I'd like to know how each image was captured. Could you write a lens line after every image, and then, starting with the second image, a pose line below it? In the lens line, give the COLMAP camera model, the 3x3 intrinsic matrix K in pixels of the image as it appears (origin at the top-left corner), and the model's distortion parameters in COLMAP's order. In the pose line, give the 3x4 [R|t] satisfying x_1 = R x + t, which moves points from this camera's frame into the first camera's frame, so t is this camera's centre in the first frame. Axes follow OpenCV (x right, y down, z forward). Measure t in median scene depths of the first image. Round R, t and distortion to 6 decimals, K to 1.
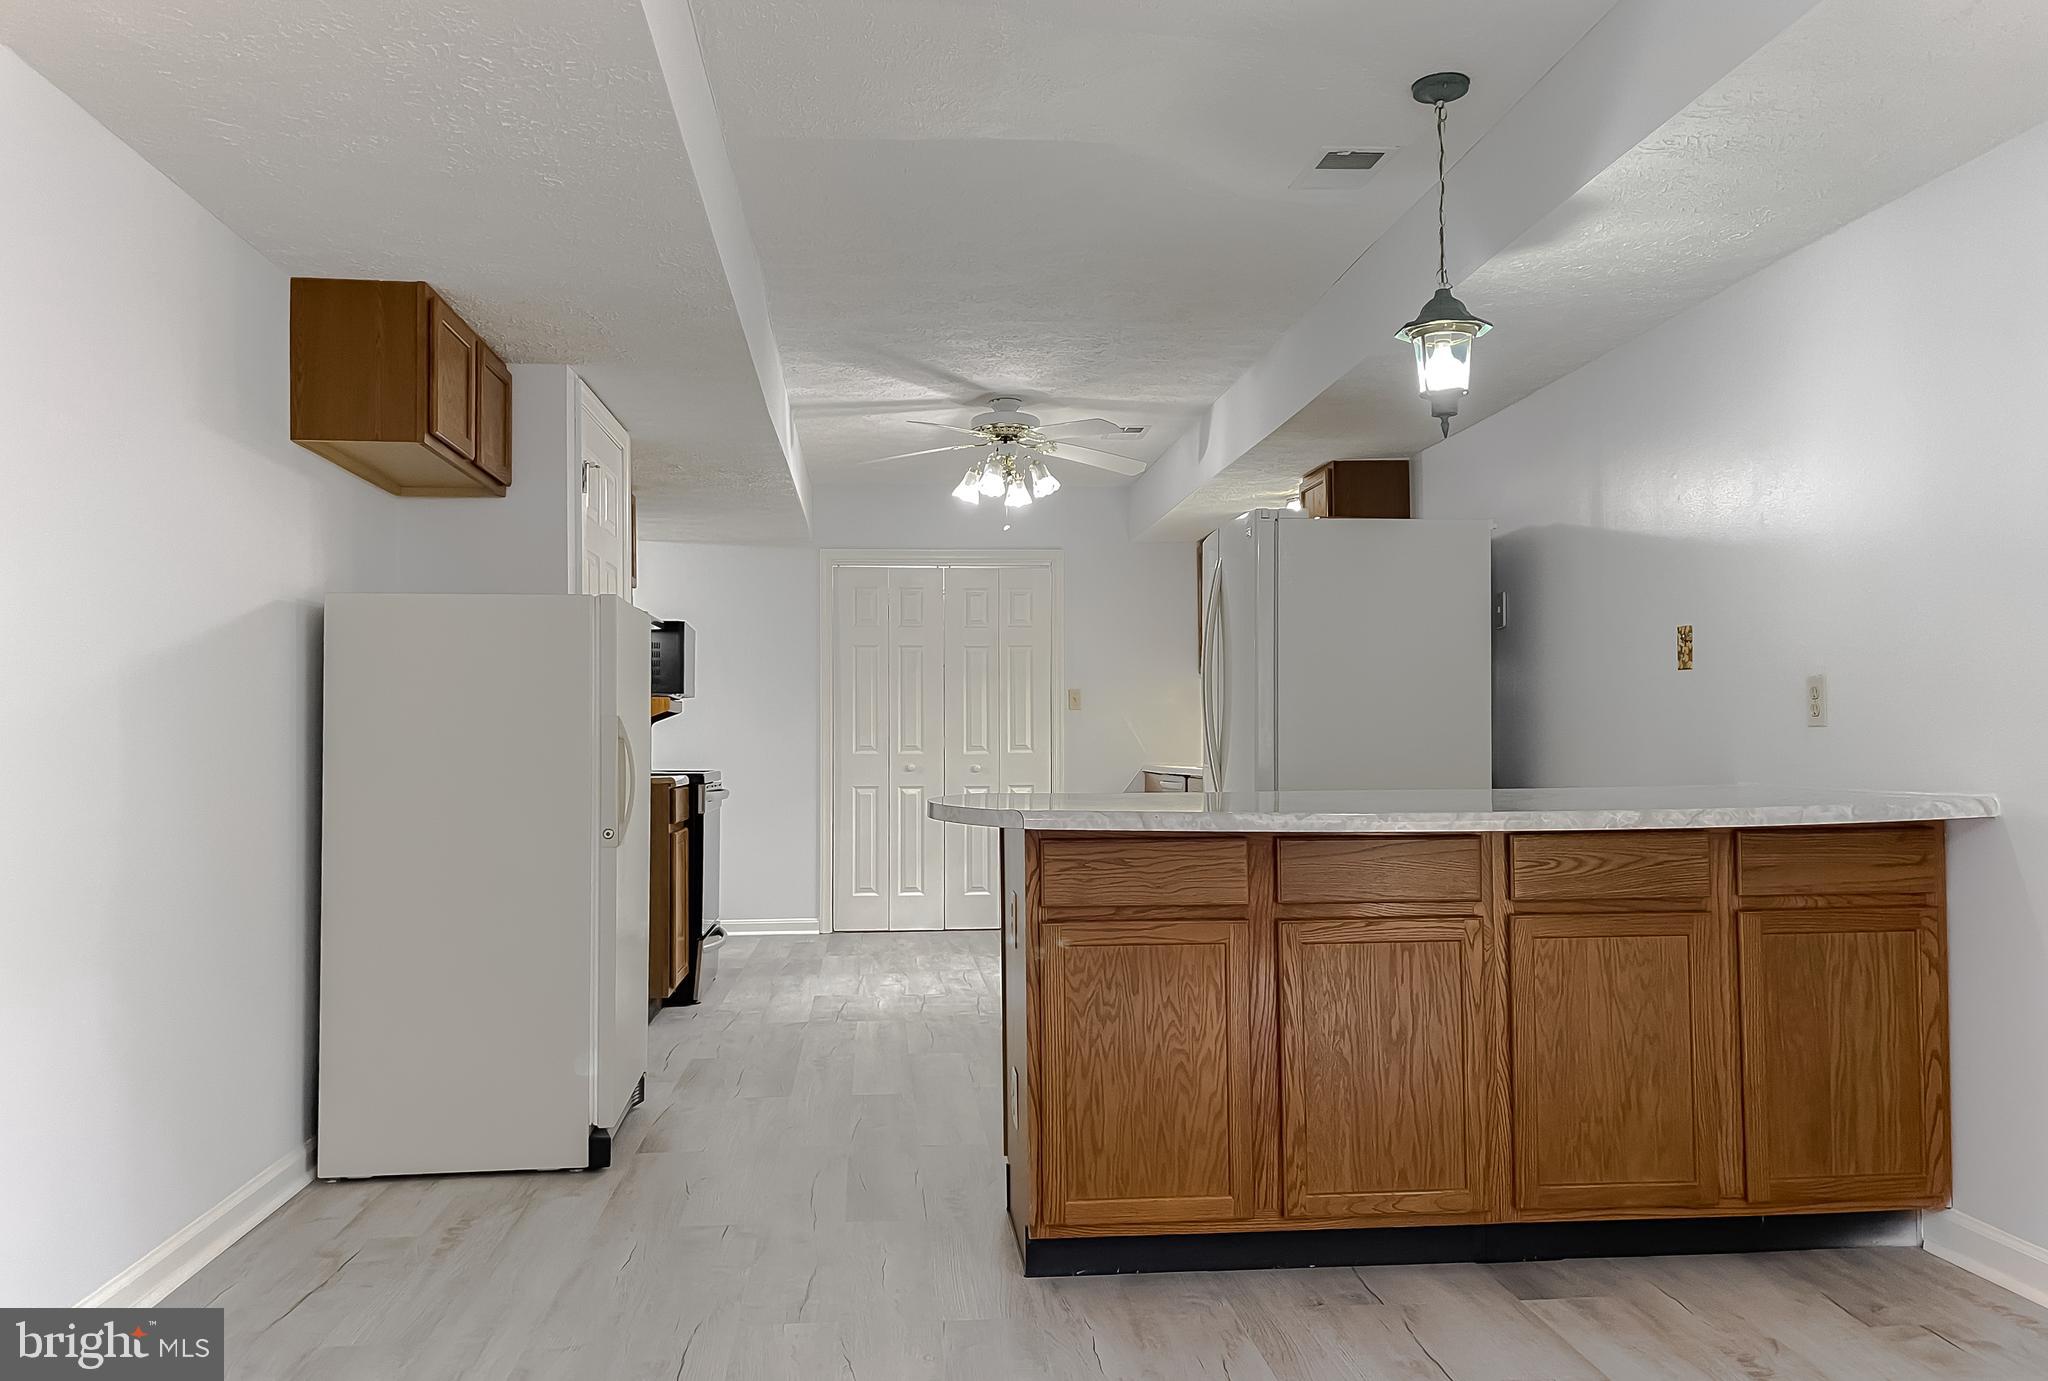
lens RADIAL K [[1559.5, 0, 1024.0], [0, 1559.5, 690.5], [0, 0, 1]] dist [0.002339, 0.000100]
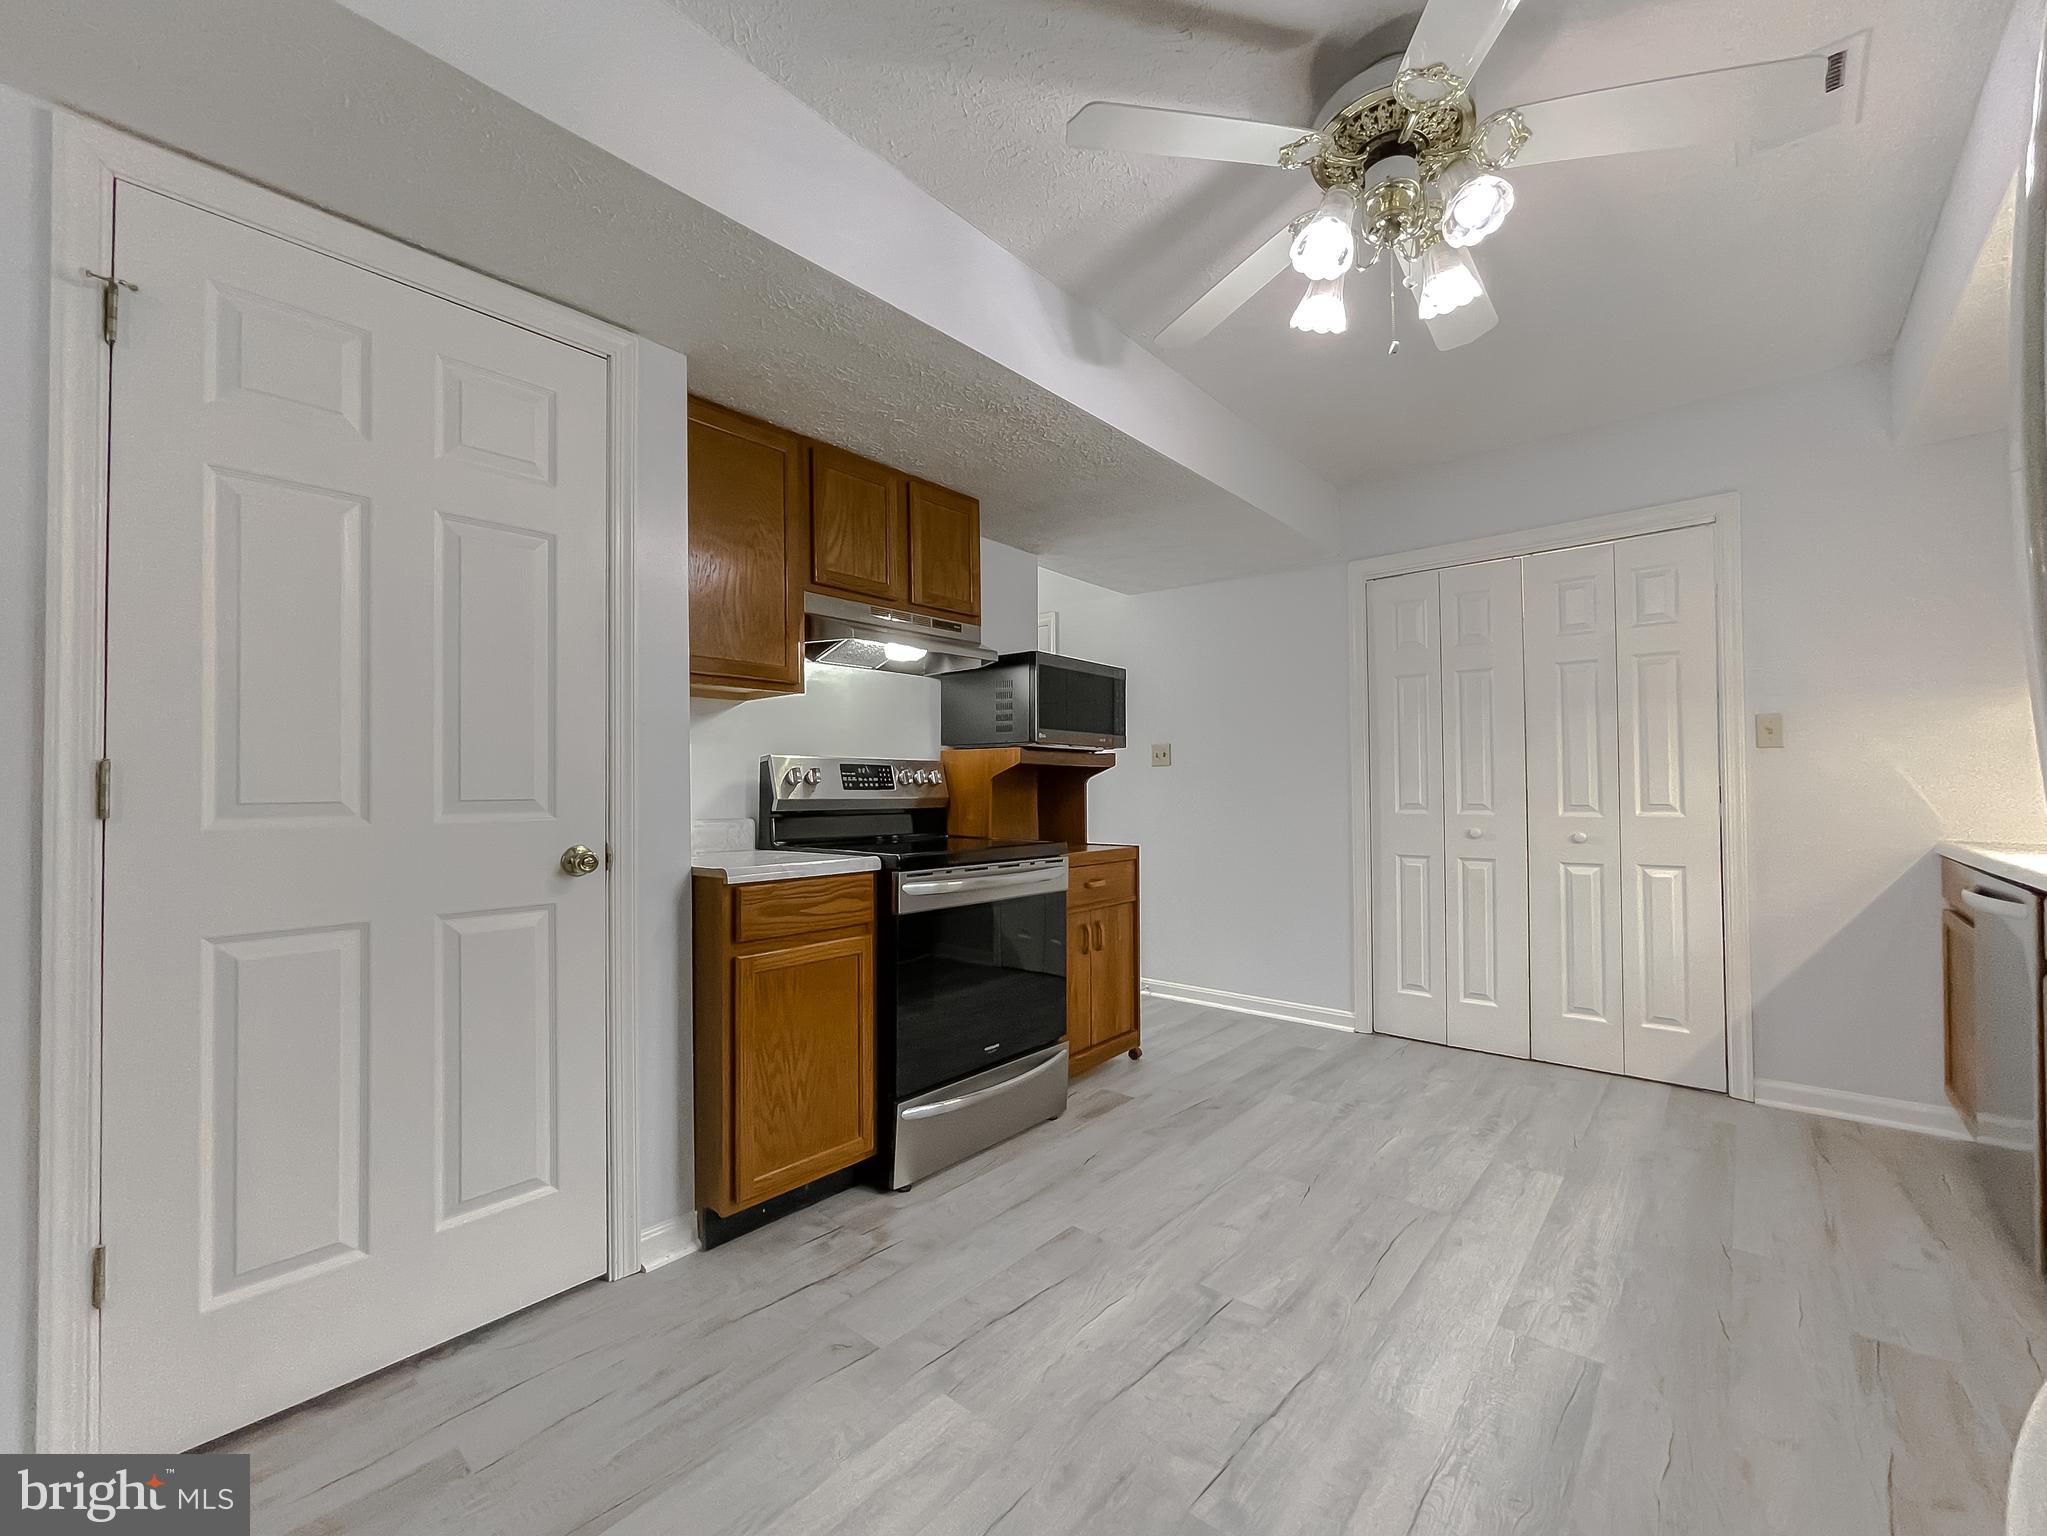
lens RADIAL K [[841.9, 0, 1022.4], [0, 841.9, 776.1], [0, 0, 1]] dist [-0.001341, -0.000041]
pose [[0.696908, -0.014808, -0.717008, 0.081196], [0.029052, 0.999549, 0.007595, 0.015791], [0.716572, -0.026123, 0.697023, 0.696532]]
